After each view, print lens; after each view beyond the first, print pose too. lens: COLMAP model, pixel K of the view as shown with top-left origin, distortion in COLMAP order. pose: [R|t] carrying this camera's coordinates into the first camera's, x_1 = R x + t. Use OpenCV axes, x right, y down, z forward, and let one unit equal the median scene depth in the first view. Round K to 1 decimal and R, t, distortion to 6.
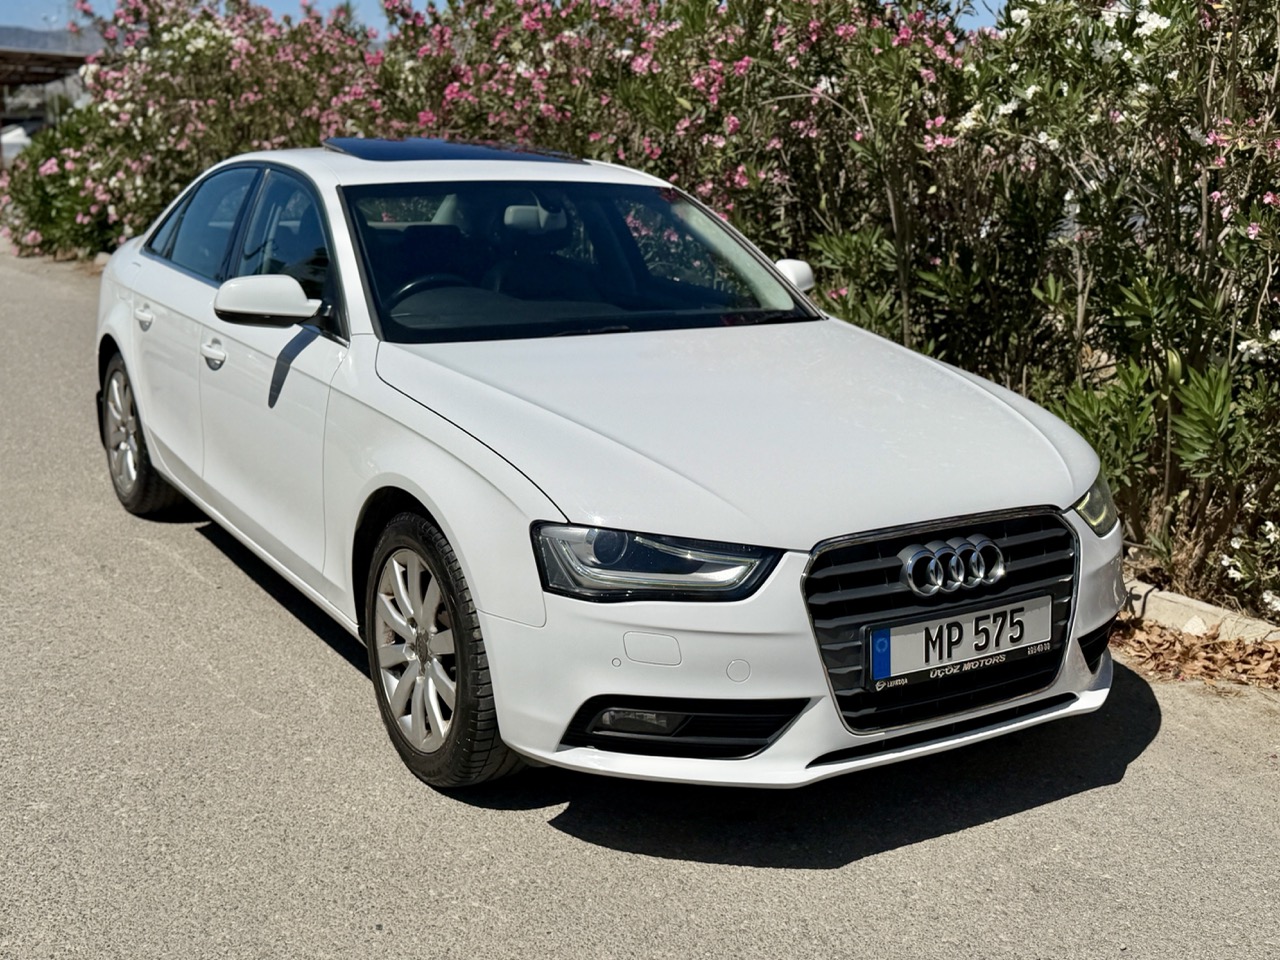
lens RADIAL K [[1410.2, 0, 645.2], [0, 1410.2, 487.9], [0, 0, 1]] dist [0.112021, 0.000000]
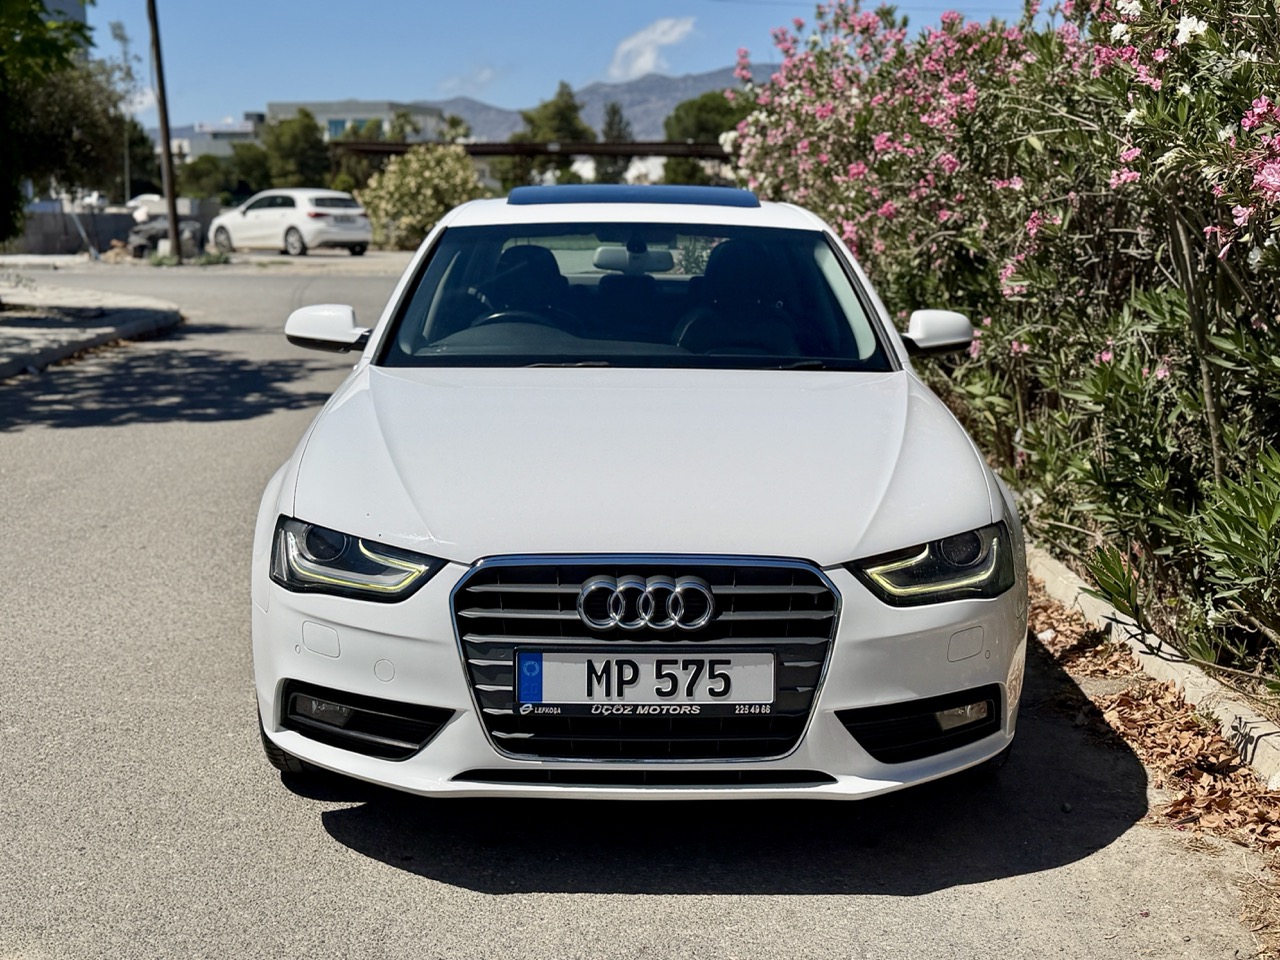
lens RADIAL K [[1720.9, 0, 640.3], [0, 1720.9, 475.3], [0, 0, 1]] dist [0.030960, 0.000000]
pose [[0.866935, 0.069239, -0.493588, 0.787016], [-0.110336, 0.992394, -0.054583, 0.033128], [0.486055, 0.101780, 0.867981, -0.018682]]
